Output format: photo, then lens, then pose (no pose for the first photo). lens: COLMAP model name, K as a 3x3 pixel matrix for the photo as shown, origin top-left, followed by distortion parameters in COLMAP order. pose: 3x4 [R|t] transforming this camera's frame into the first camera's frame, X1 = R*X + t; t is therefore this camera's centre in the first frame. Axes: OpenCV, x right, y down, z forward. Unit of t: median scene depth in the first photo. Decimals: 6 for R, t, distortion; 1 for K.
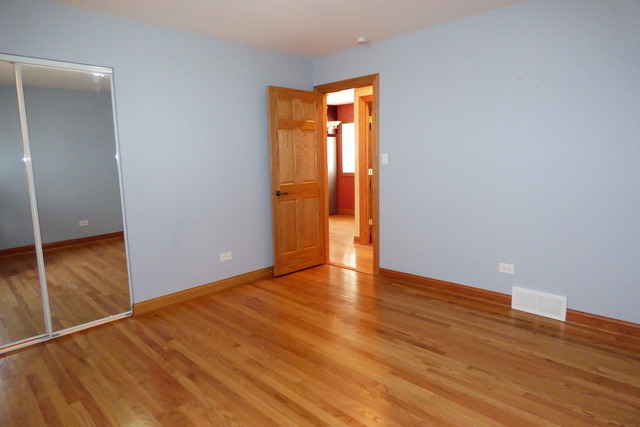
lens RADIAL K [[381.2, 0, 321.3], [0, 381.2, 210.7], [0, 0, 1]] dist [-0.005250, -0.001081]
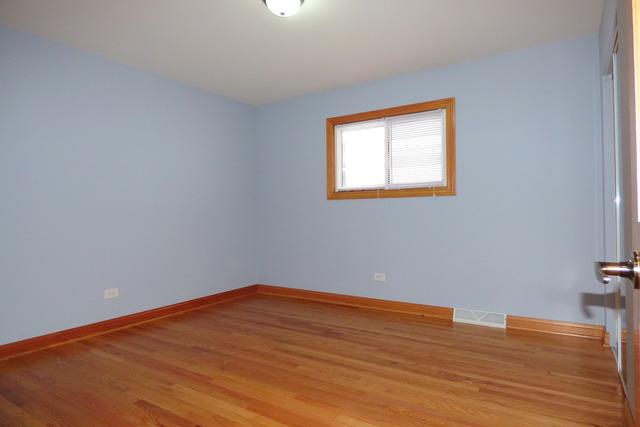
lens RADIAL K [[381.2, 0, 321.3], [0, 381.2, 210.7], [0, 0, 1]] dist [-0.005250, -0.001081]
pose [[-0.978382, 0.036460, -0.203568, 0.084444], [0.009176, 0.991021, 0.133392, -0.156351], [0.206604, 0.128640, -0.969931, 1.938021]]
